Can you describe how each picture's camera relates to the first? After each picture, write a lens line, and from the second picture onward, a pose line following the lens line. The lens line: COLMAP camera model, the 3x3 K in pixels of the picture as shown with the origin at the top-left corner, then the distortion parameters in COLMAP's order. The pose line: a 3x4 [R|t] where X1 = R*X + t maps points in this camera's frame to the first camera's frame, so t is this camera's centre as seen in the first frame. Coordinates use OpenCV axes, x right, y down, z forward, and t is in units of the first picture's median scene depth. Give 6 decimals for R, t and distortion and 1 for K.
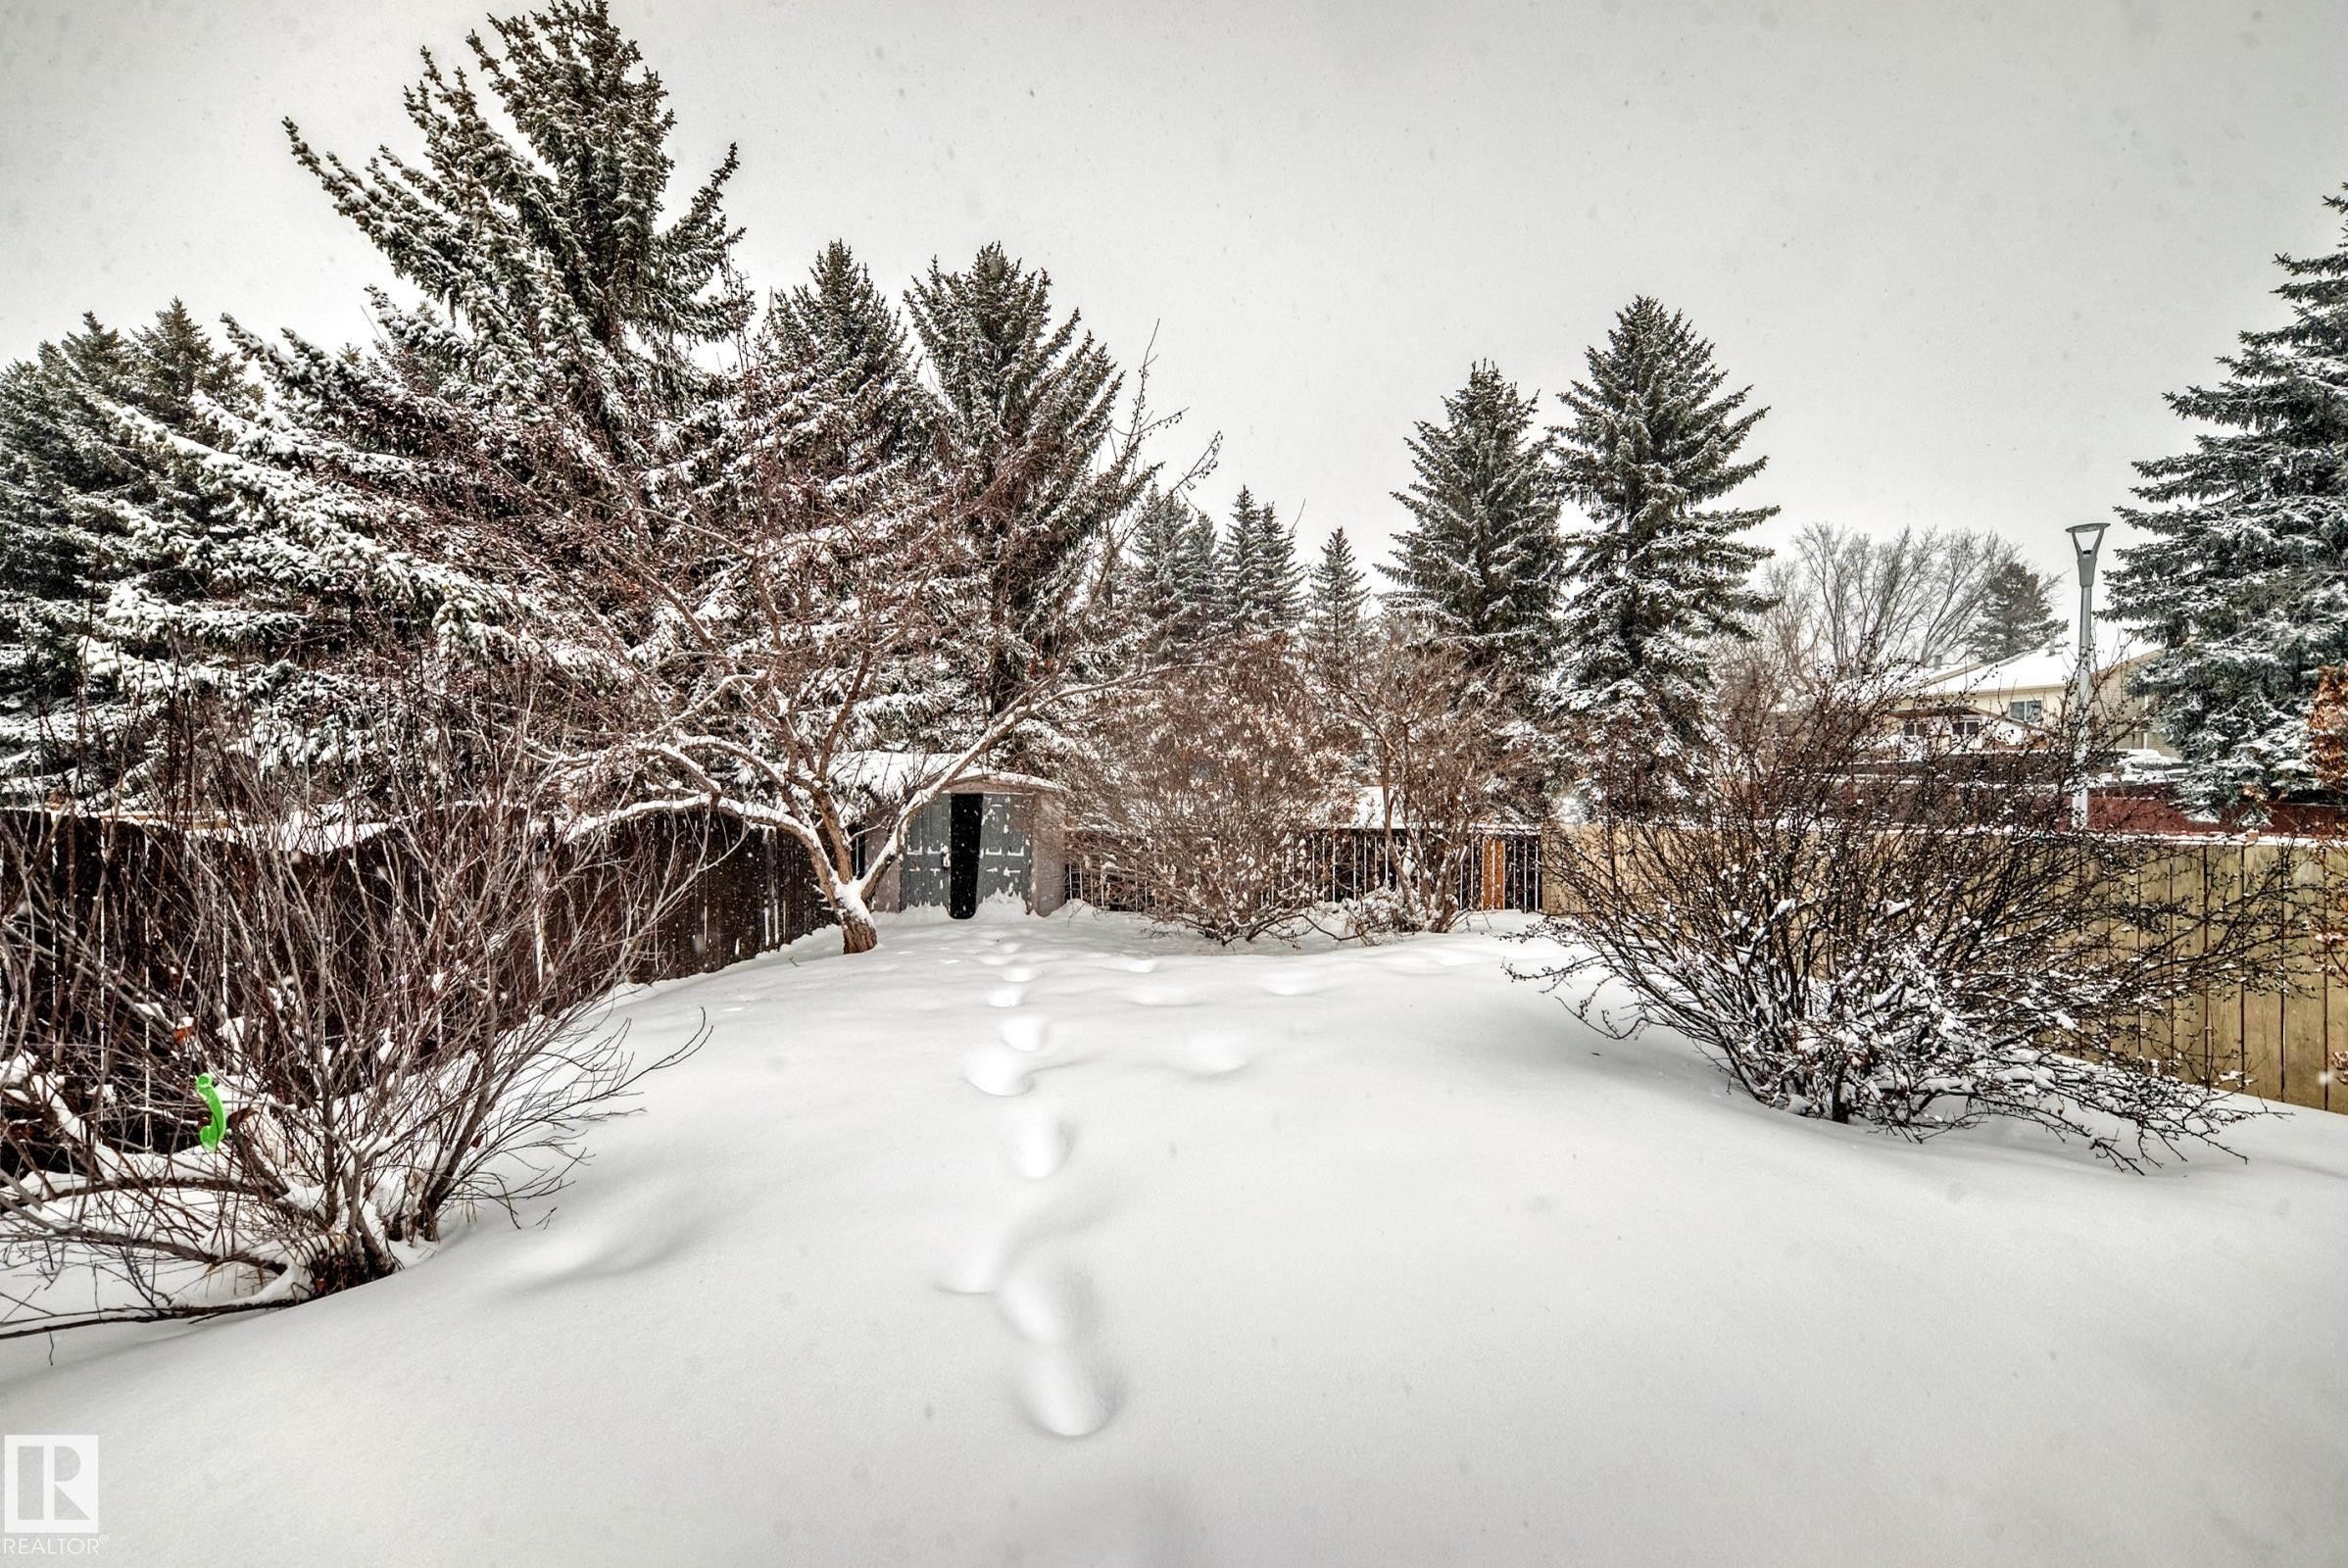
lens RADIAL K [[888.6, 0, 1185.6], [0, 888.6, 777.4], [0, 0, 1]] dist [-0.015865, -0.000029]
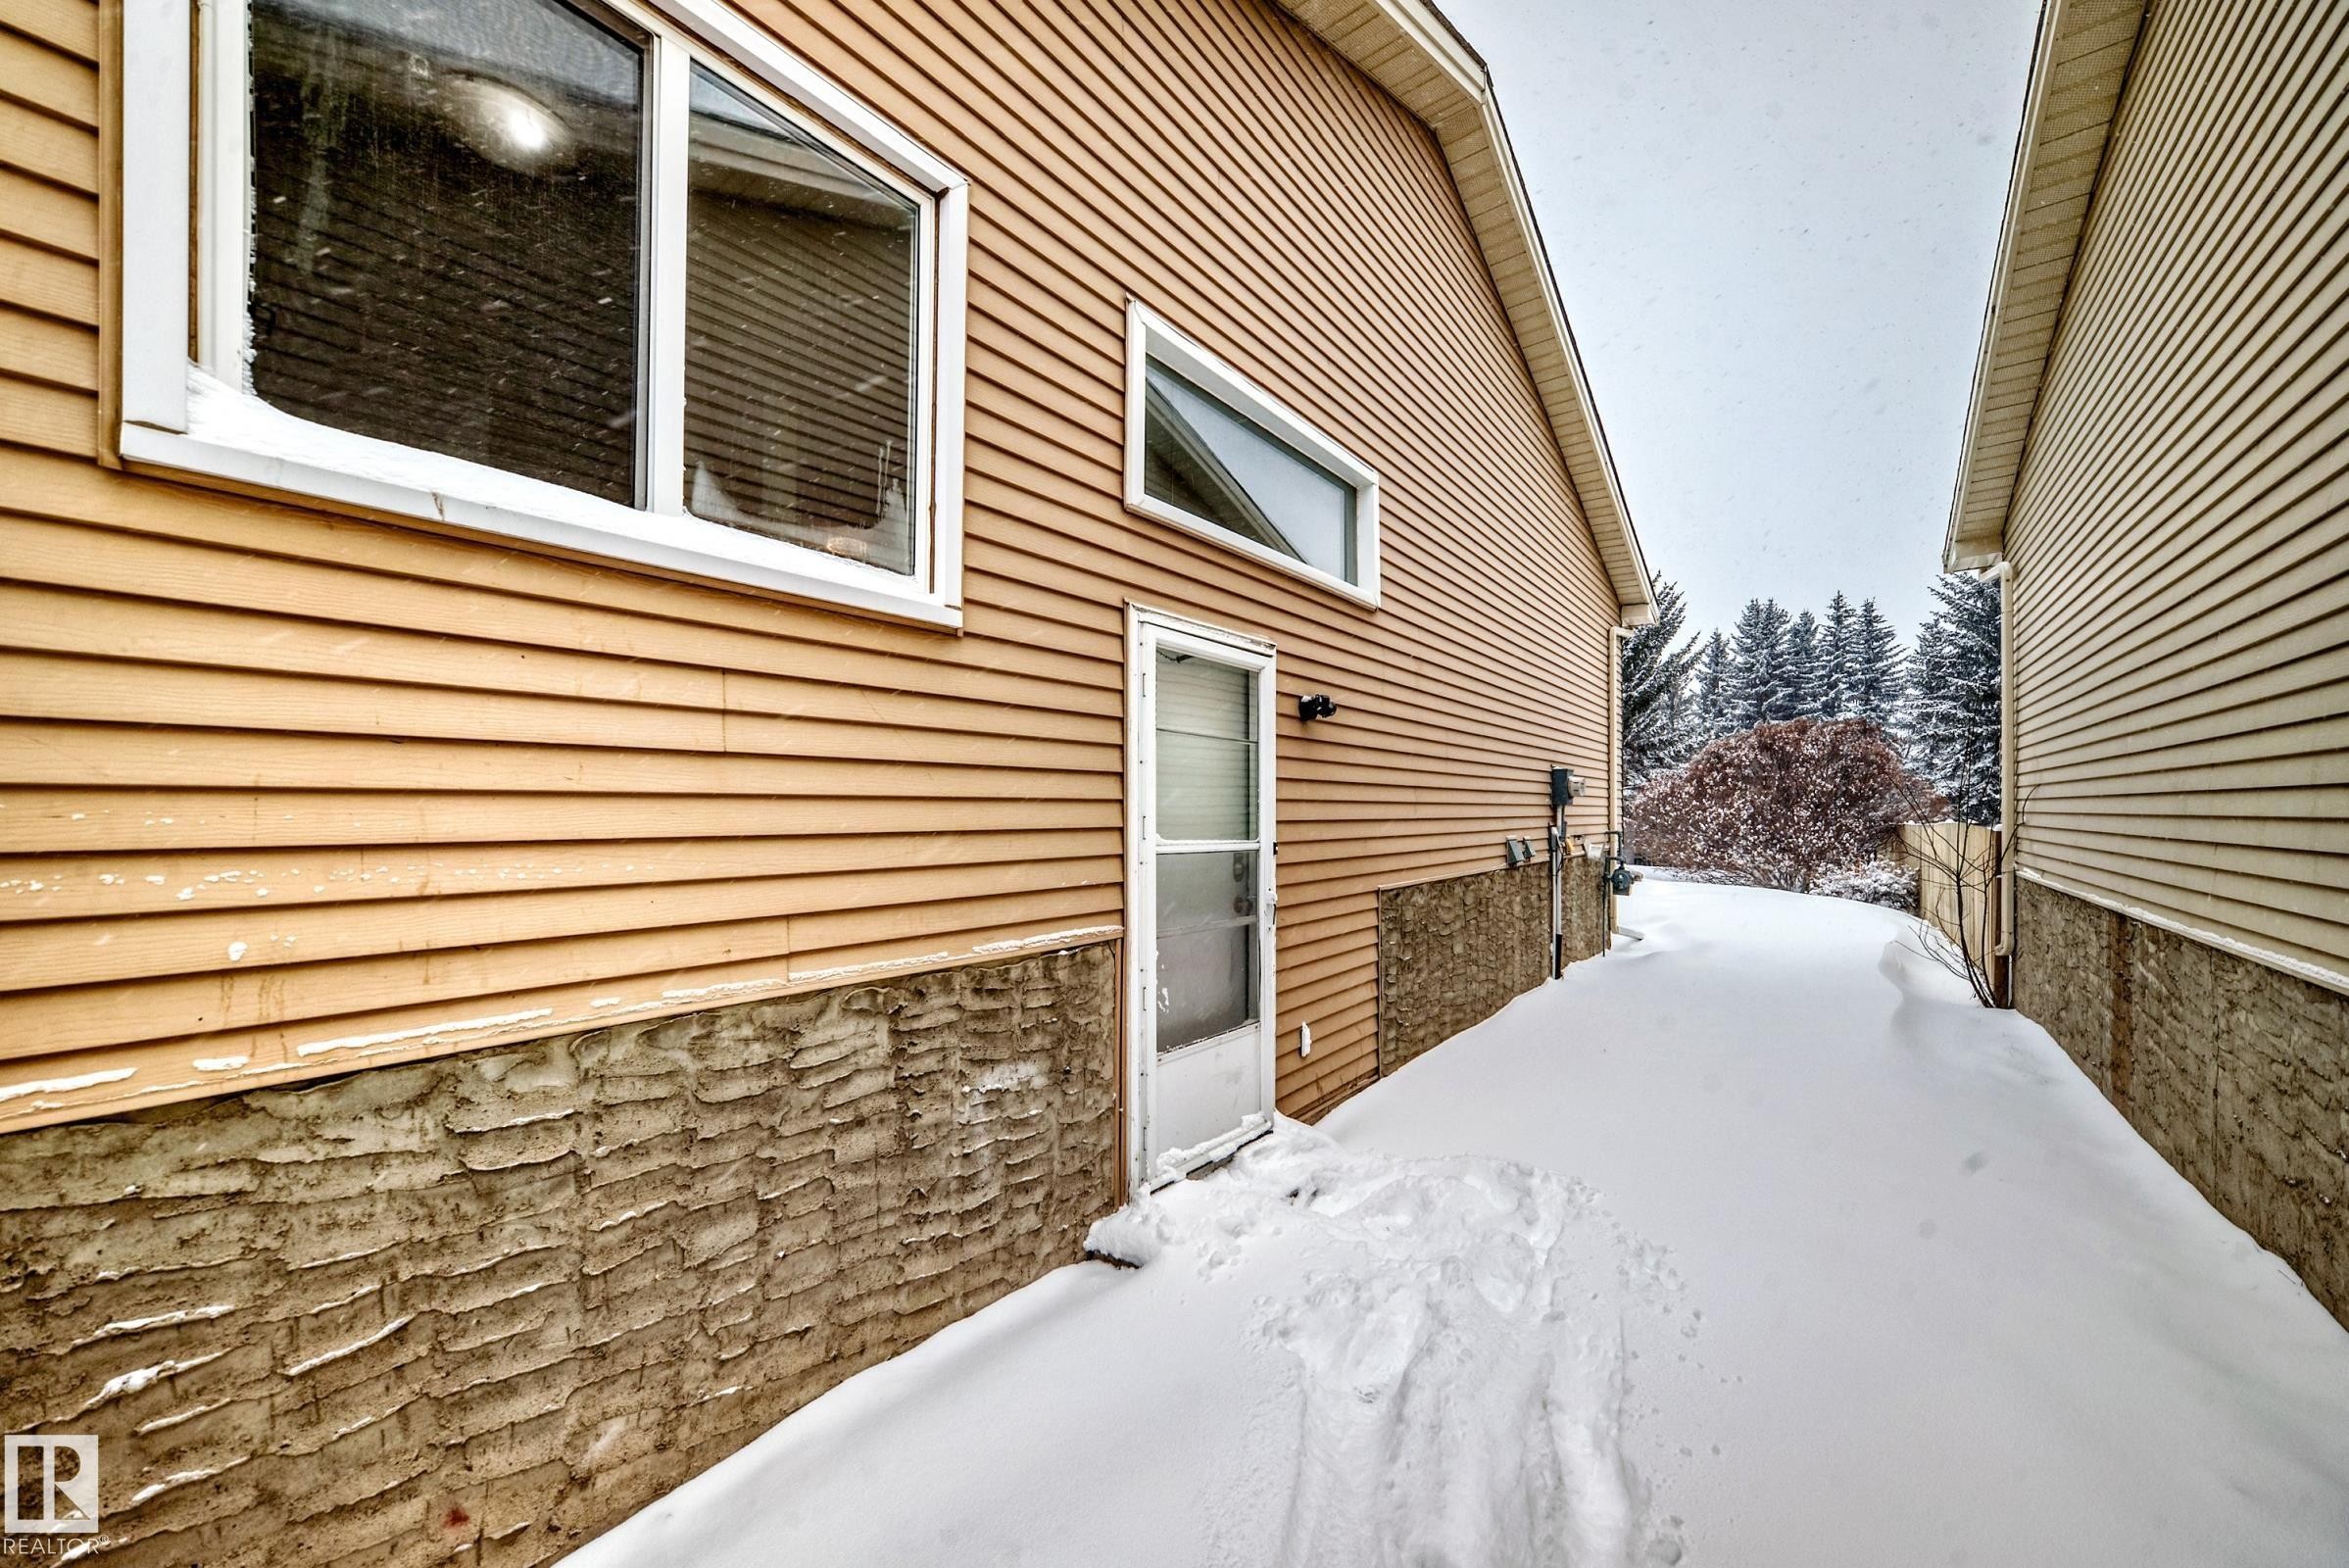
lens RADIAL K [[823.1, 0, 1192.8], [0, 823.1, 794.9], [0, 0, 1]] dist [-0.026357, 0.006184]
pose [[0.762988, 0.011346, -0.646314, 0.221856], [-0.032917, 0.999231, -0.021319, 0.016860], [0.645574, 0.037541, 0.762774, -0.855281]]
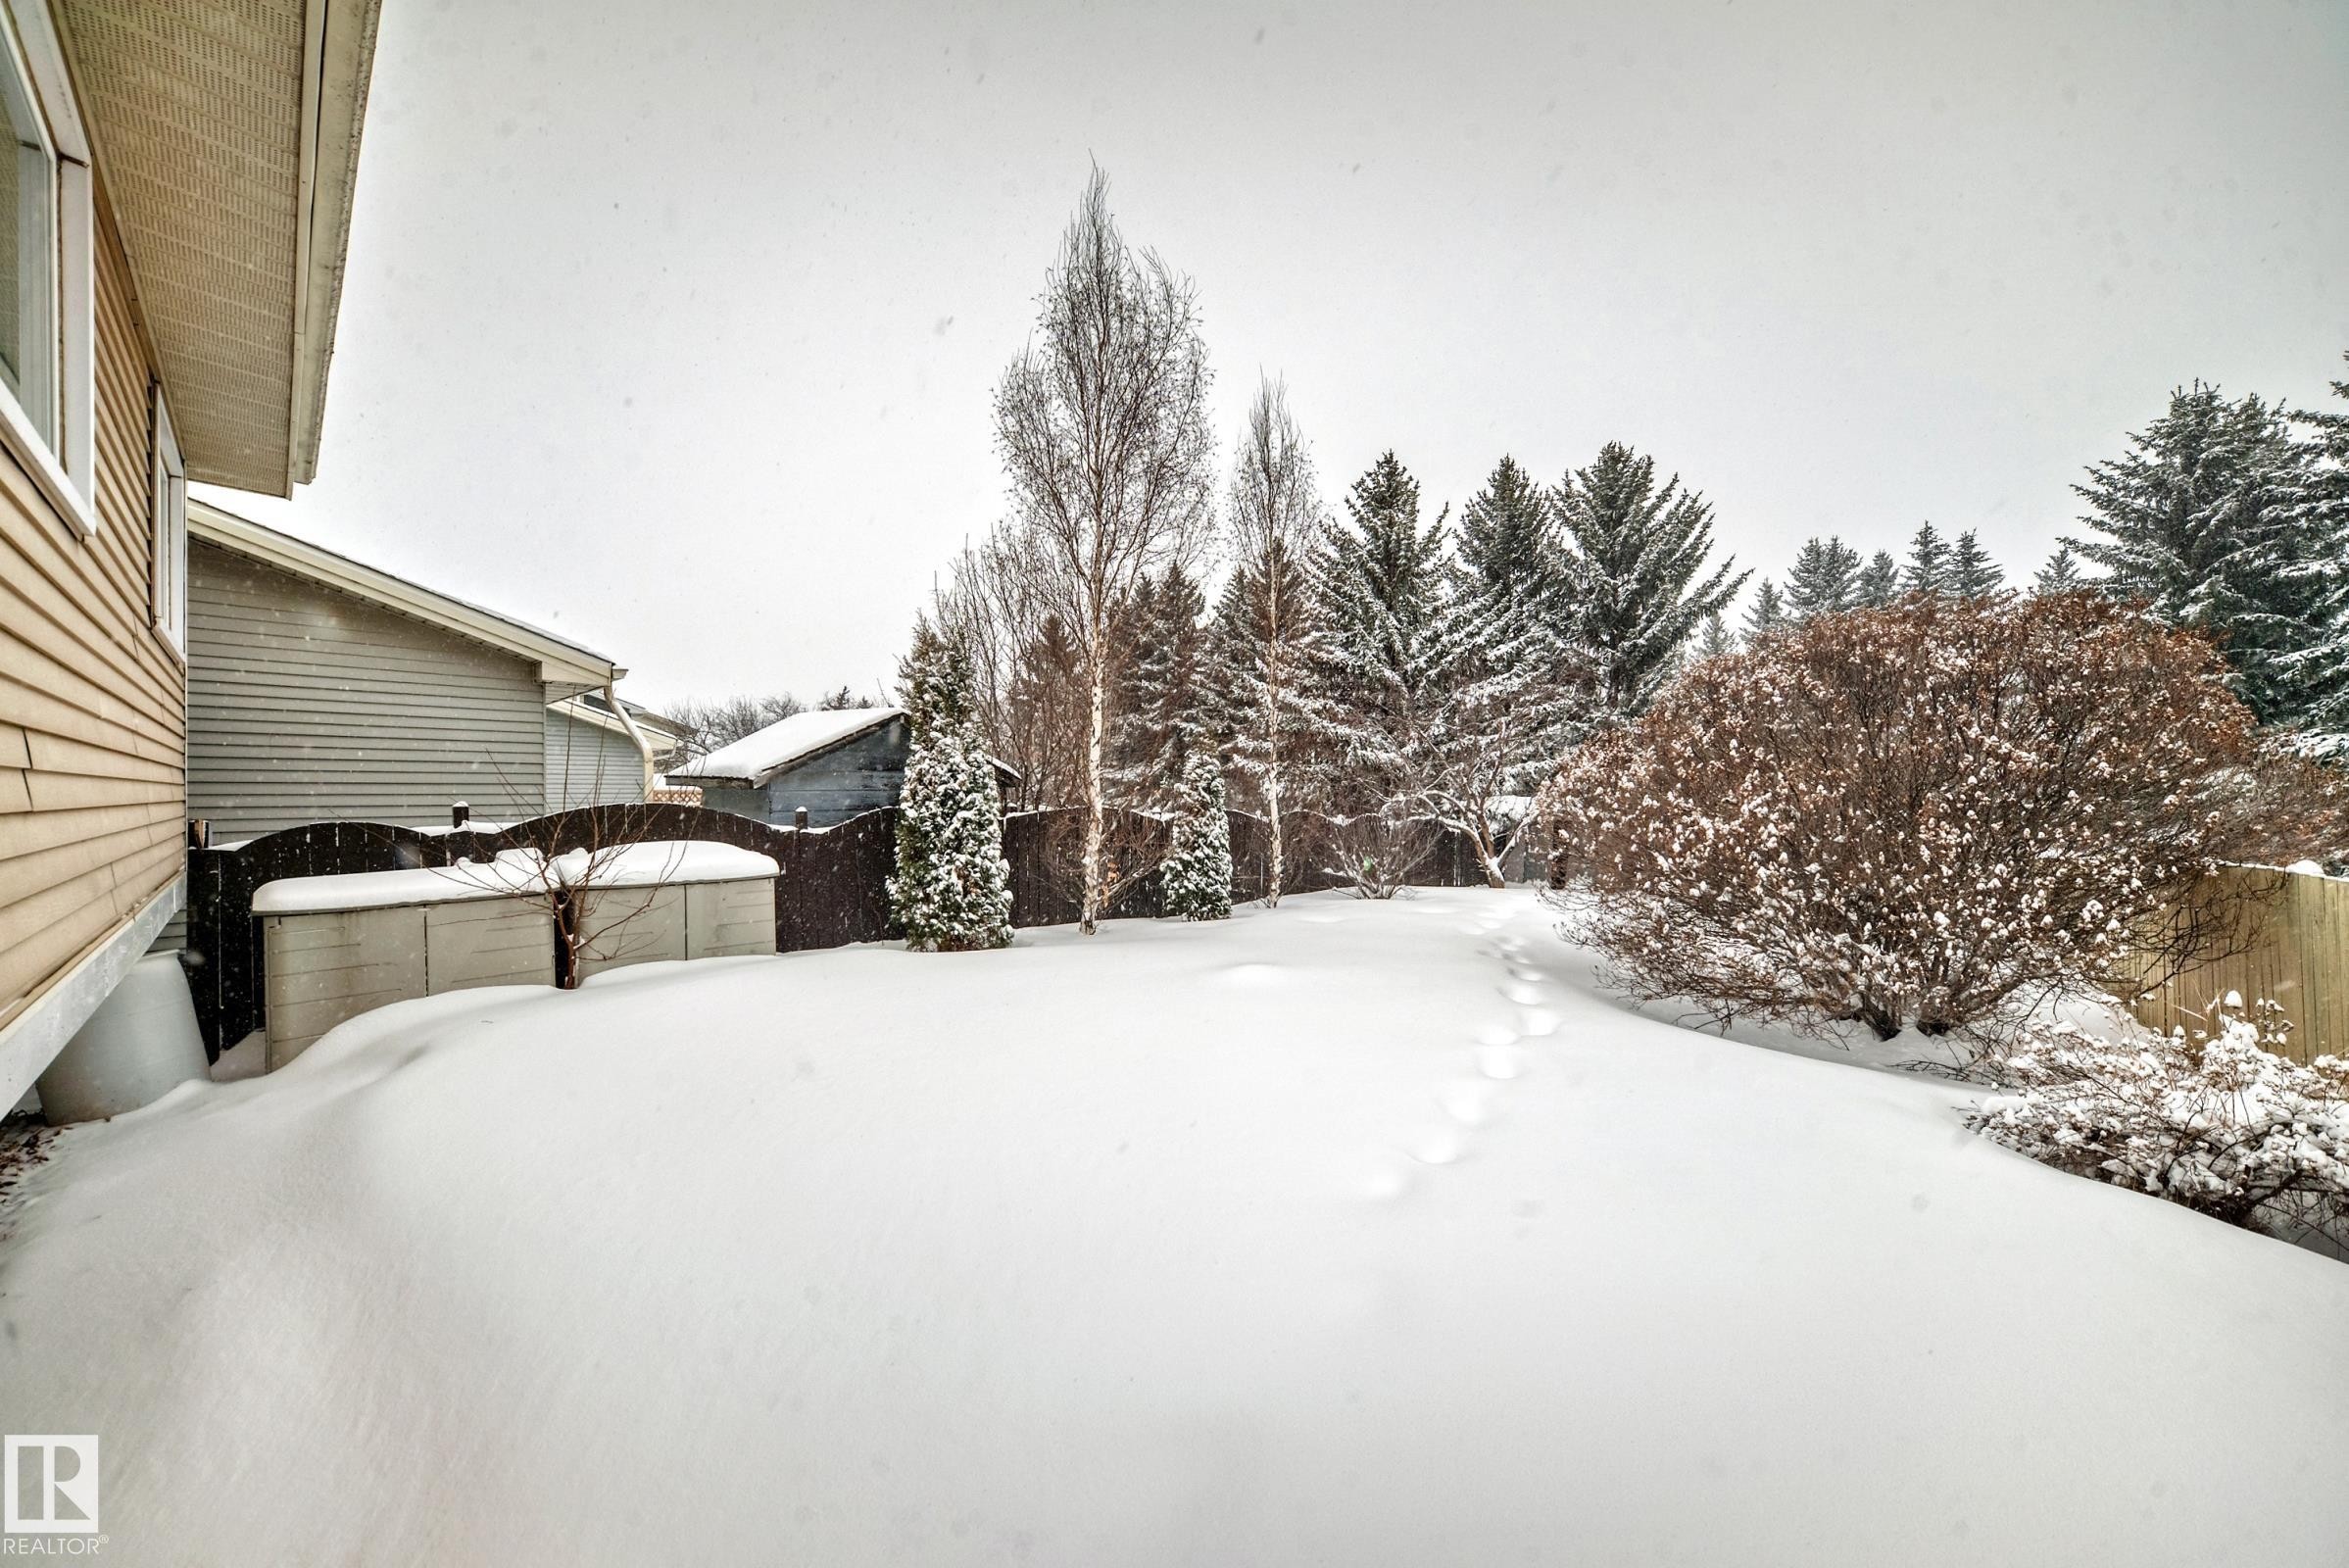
lens RADIAL K [[836.4, 0, 1197.6], [0, 836.4, 781.7], [0, 0, 1]] dist [-0.000788, 0.000216]
pose [[0.740907, 0.008220, -0.671558, 0.180721], [-0.031123, 0.999271, -0.022105, -0.000027], [0.670886, 0.037278, 0.740622, -0.396376]]
